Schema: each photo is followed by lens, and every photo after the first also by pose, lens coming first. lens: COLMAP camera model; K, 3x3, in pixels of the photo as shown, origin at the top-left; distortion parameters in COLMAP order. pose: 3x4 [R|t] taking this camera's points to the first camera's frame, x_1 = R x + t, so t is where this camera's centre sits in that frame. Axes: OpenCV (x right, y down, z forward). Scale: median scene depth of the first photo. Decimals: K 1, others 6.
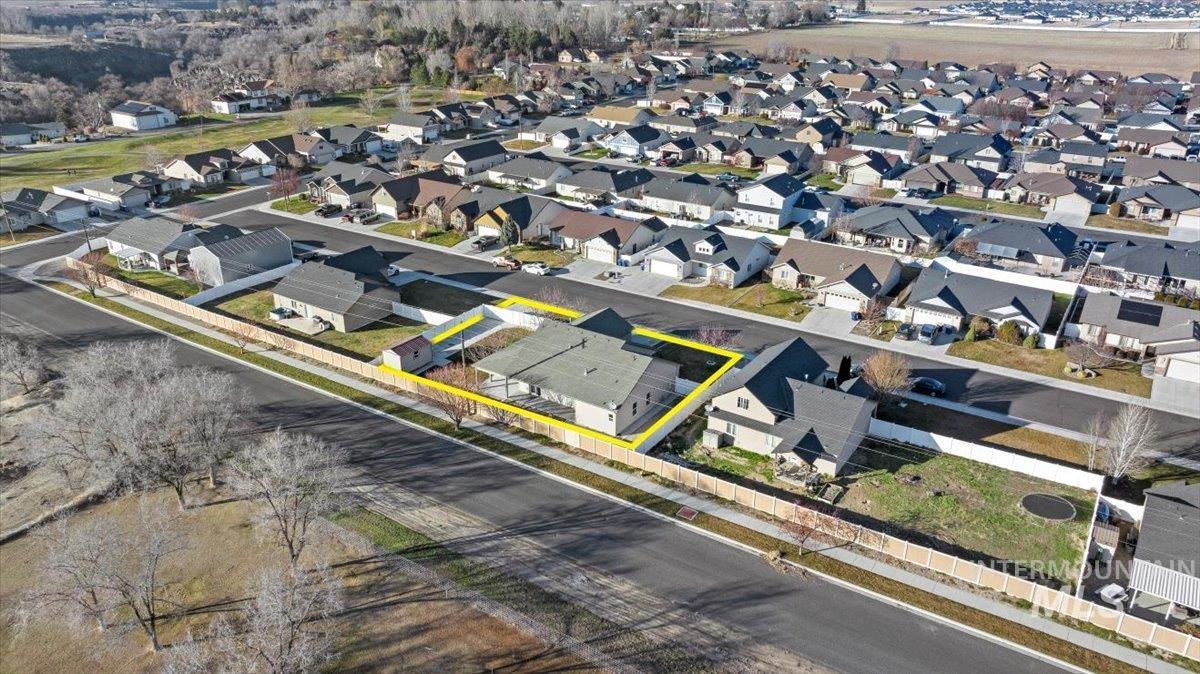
lens RADIAL K [[828.3, 0, 600.0], [0, 828.3, 337.0], [0, 0, 1]] dist [-0.016953, -0.002797]
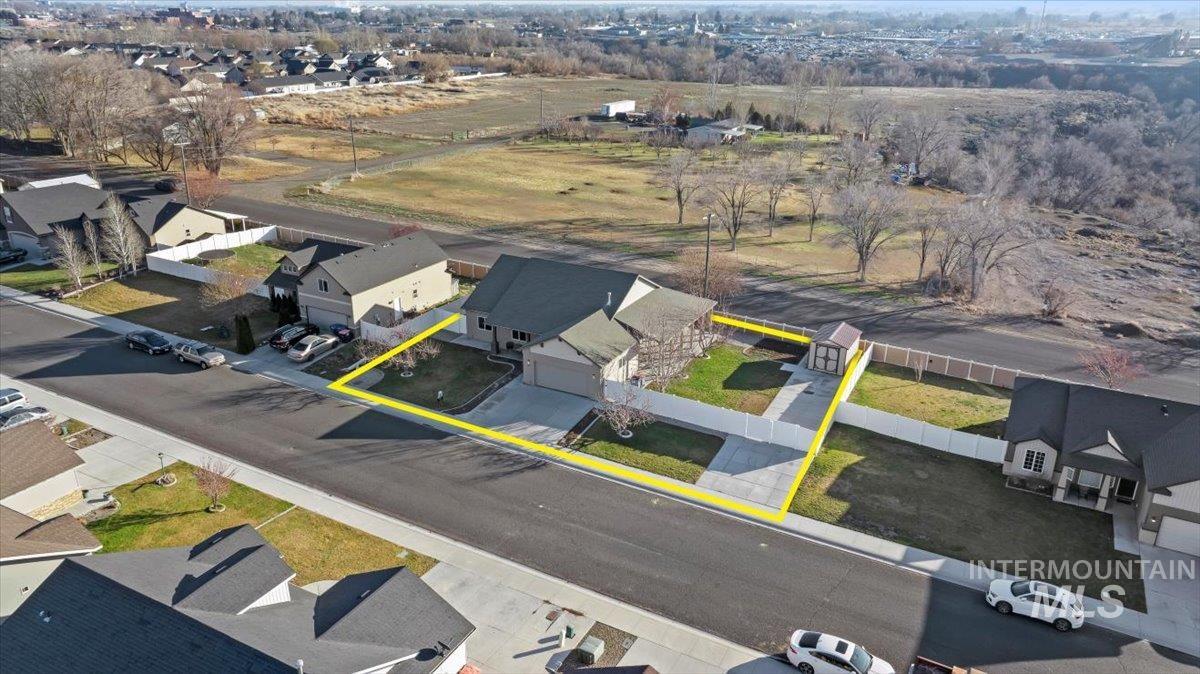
lens RADIAL K [[828.3, 0, 600.0], [0, 828.3, 337.0], [0, 0, 1]] dist [-0.016953, -0.002797]
pose [[-0.994905, 0.022700, -0.098227, 0.033034], [-0.053677, 0.705473, 0.706701, -0.371015], [0.085339, 0.708373, -0.700660, 1.134451]]
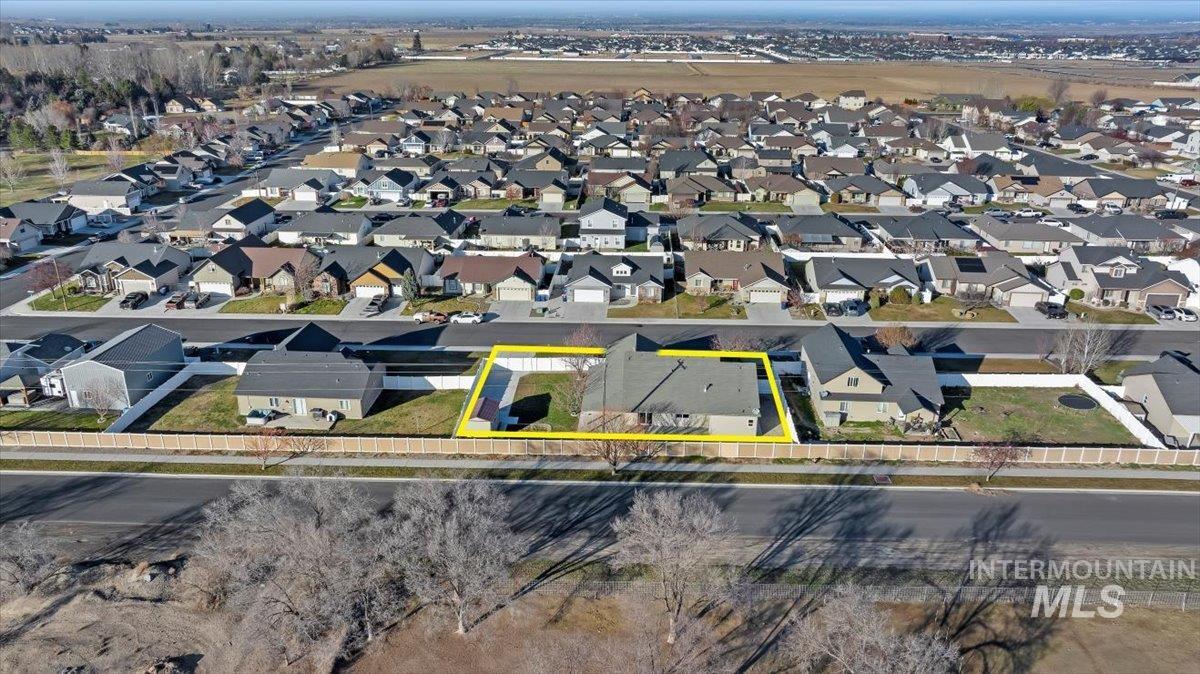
lens RADIAL K [[828.3, 0, 600.0], [0, 828.3, 337.0], [0, 0, 1]] dist [-0.016953, -0.002797]
pose [[0.861281, -0.183270, 0.473927, -0.413452], [0.202862, 0.979157, 0.009978, -0.040030], [-0.465878, 0.087548, 0.880508, 0.085286]]
